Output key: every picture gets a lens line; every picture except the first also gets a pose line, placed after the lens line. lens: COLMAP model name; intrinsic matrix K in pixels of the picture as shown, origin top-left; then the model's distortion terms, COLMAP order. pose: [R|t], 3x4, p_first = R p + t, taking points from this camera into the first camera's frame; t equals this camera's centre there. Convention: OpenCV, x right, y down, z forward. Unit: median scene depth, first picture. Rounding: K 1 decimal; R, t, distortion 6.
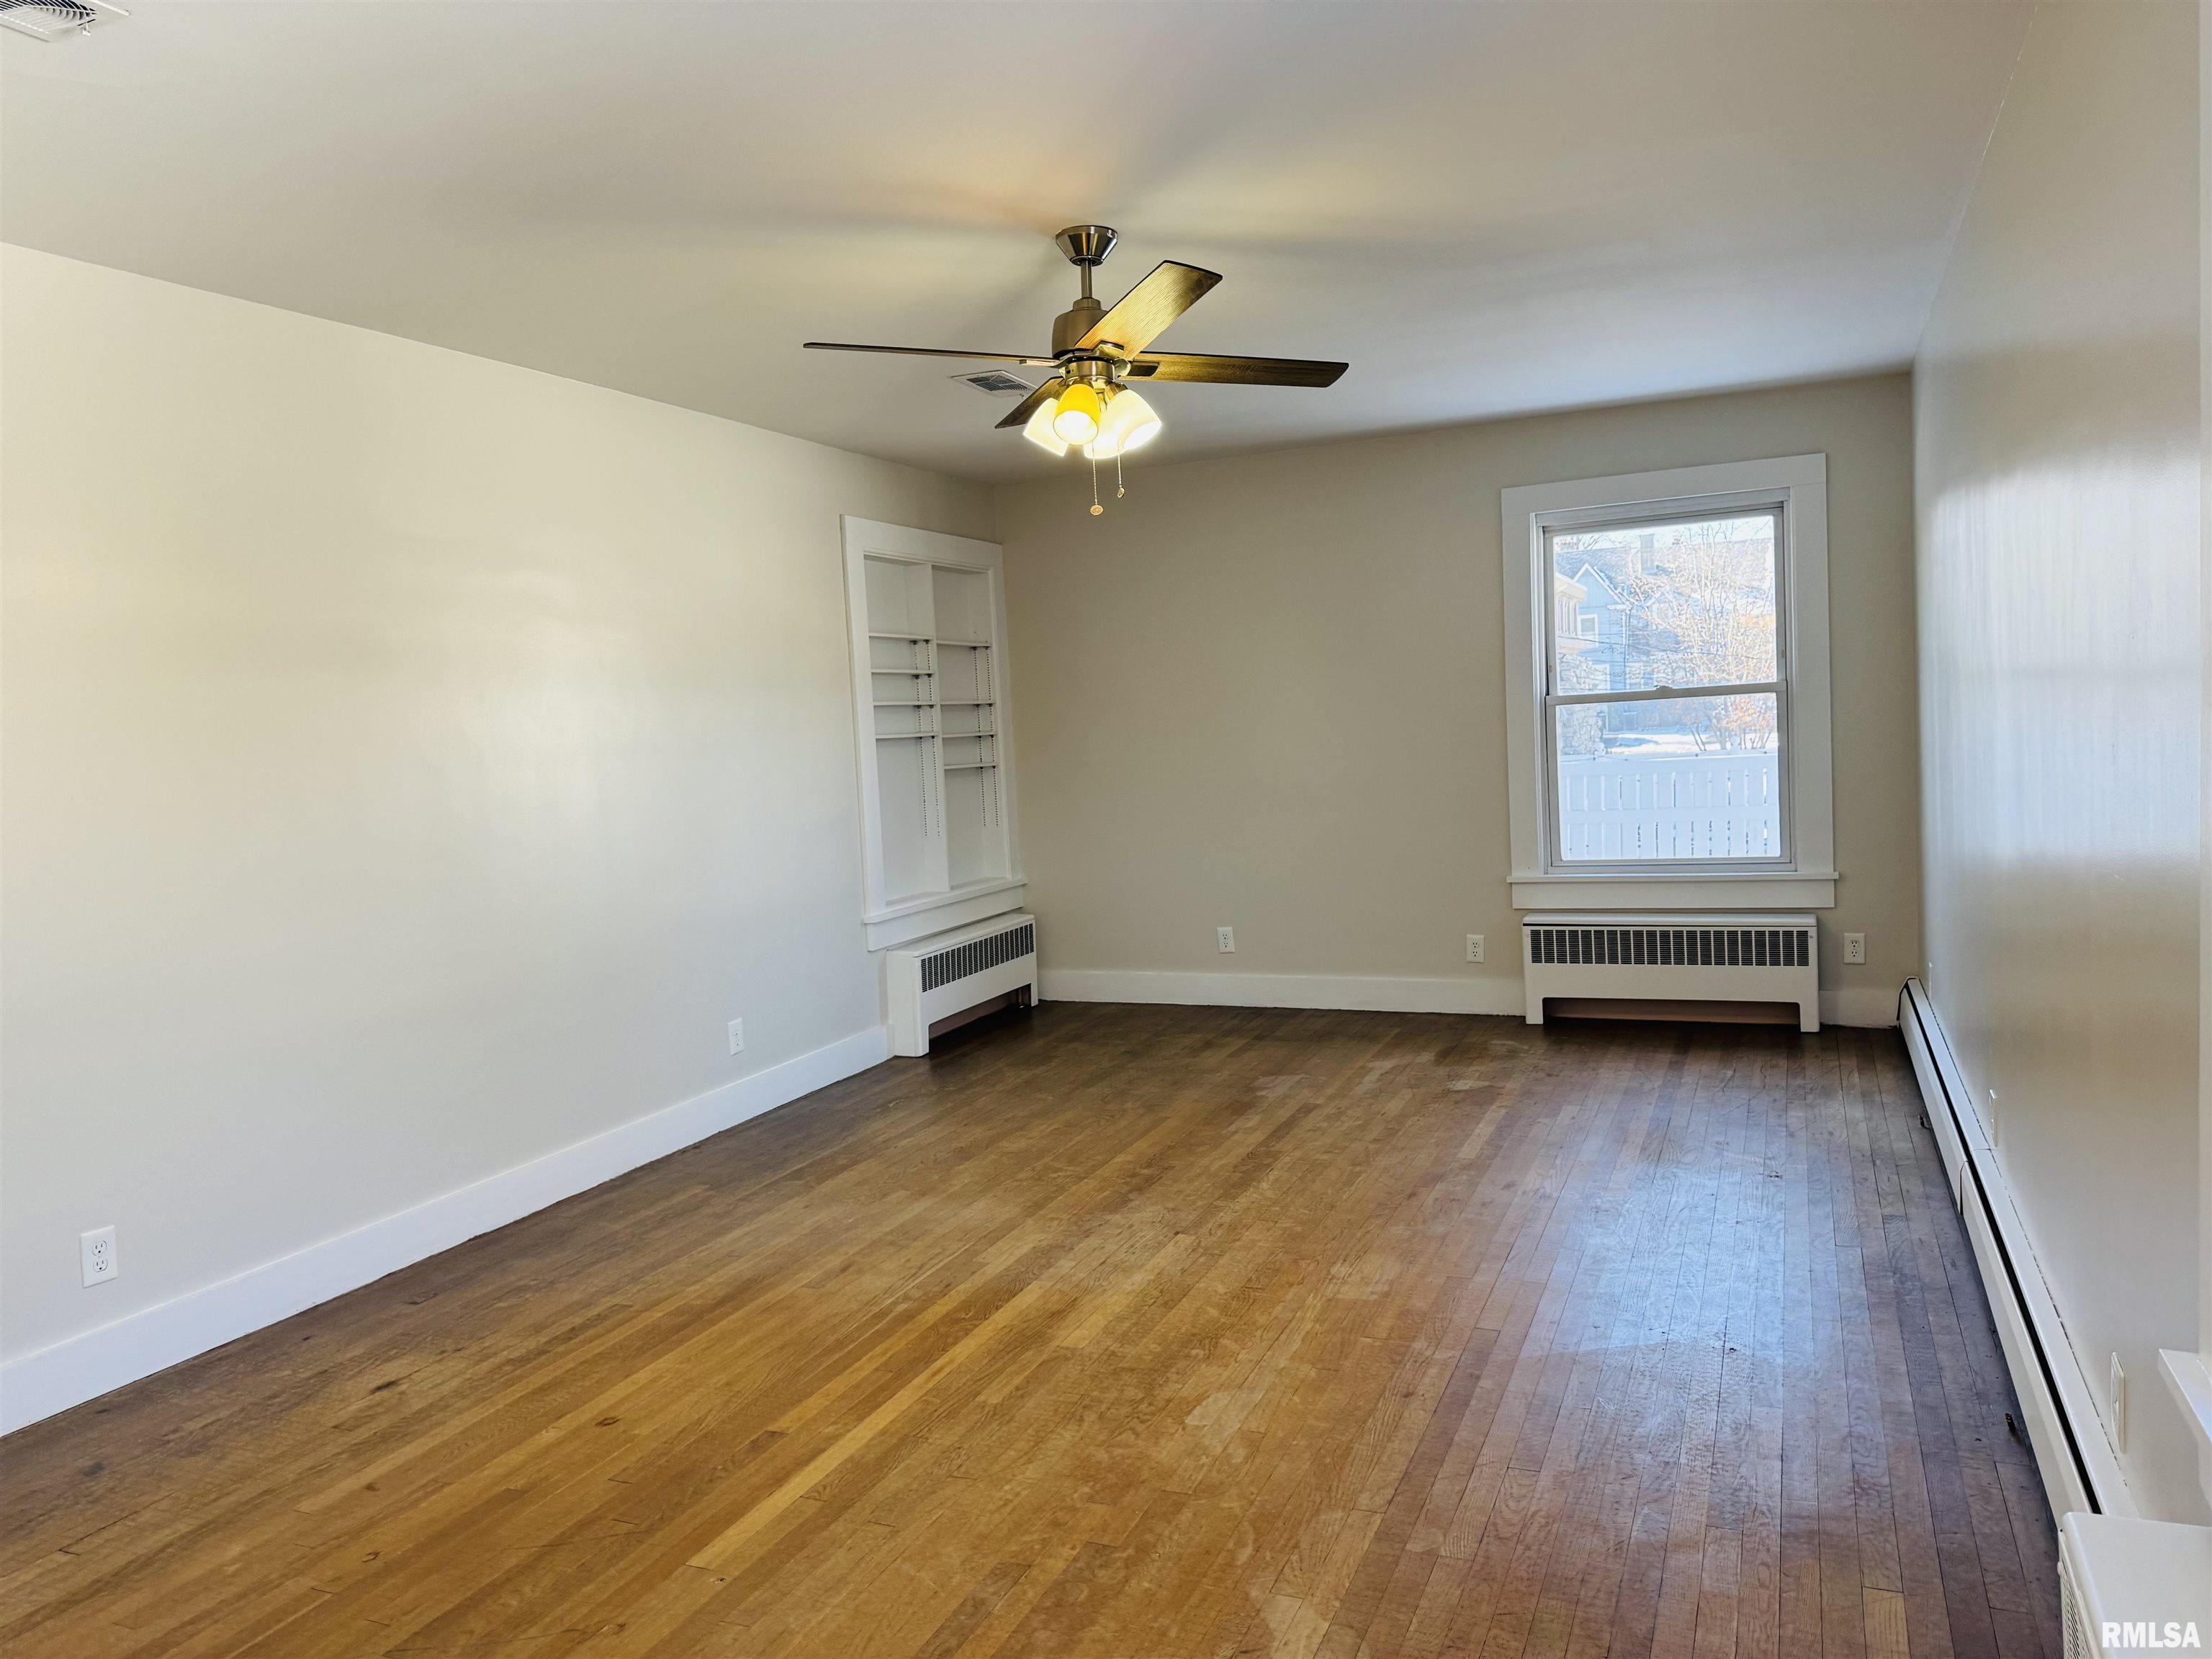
lens RADIAL K [[1555.0, 0, 1101.7], [0, 1555.0, 859.3], [0, 0, 1]] dist [0.126691, -0.199595]
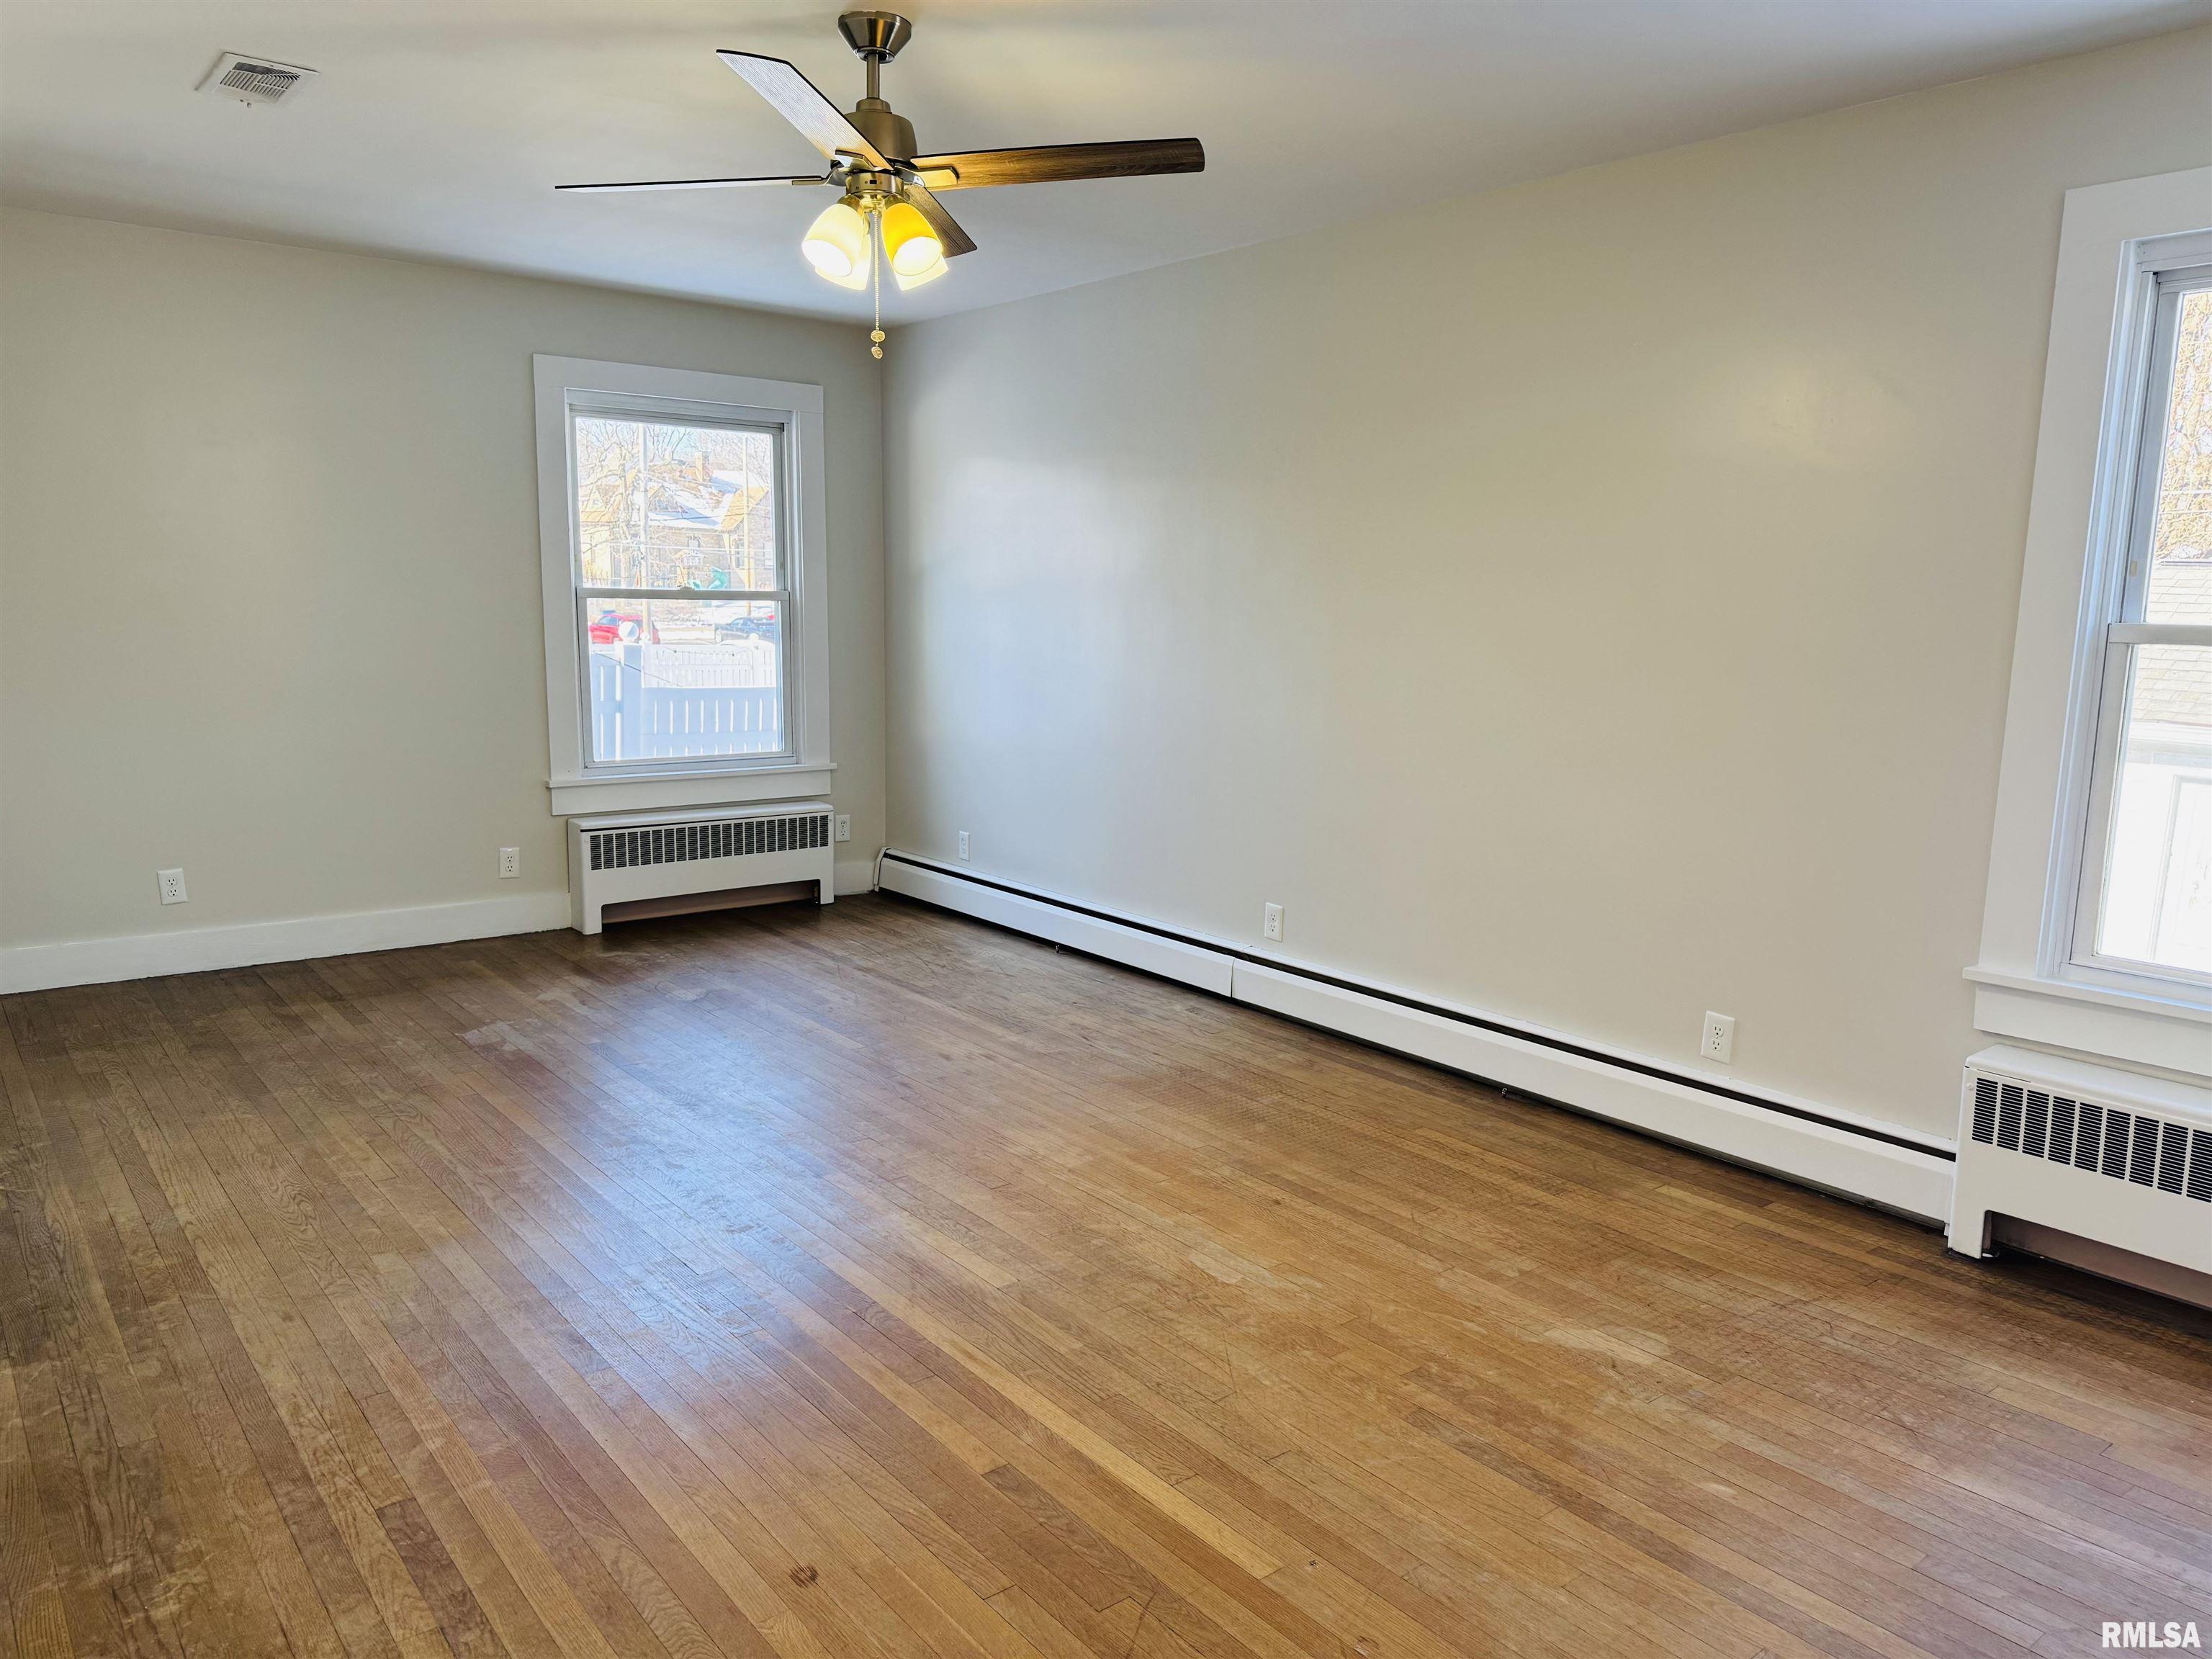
lens RADIAL K [[1555.0, 0, 1101.7], [0, 1555.0, 859.3], [0, 0, 1]] dist [0.126691, -0.199595]
pose [[0.466265, -0.090265, 0.880028, -0.546345], [0.039042, 0.995911, 0.081465, -0.008144], [-0.883783, -0.003626, 0.467883, 0.363095]]
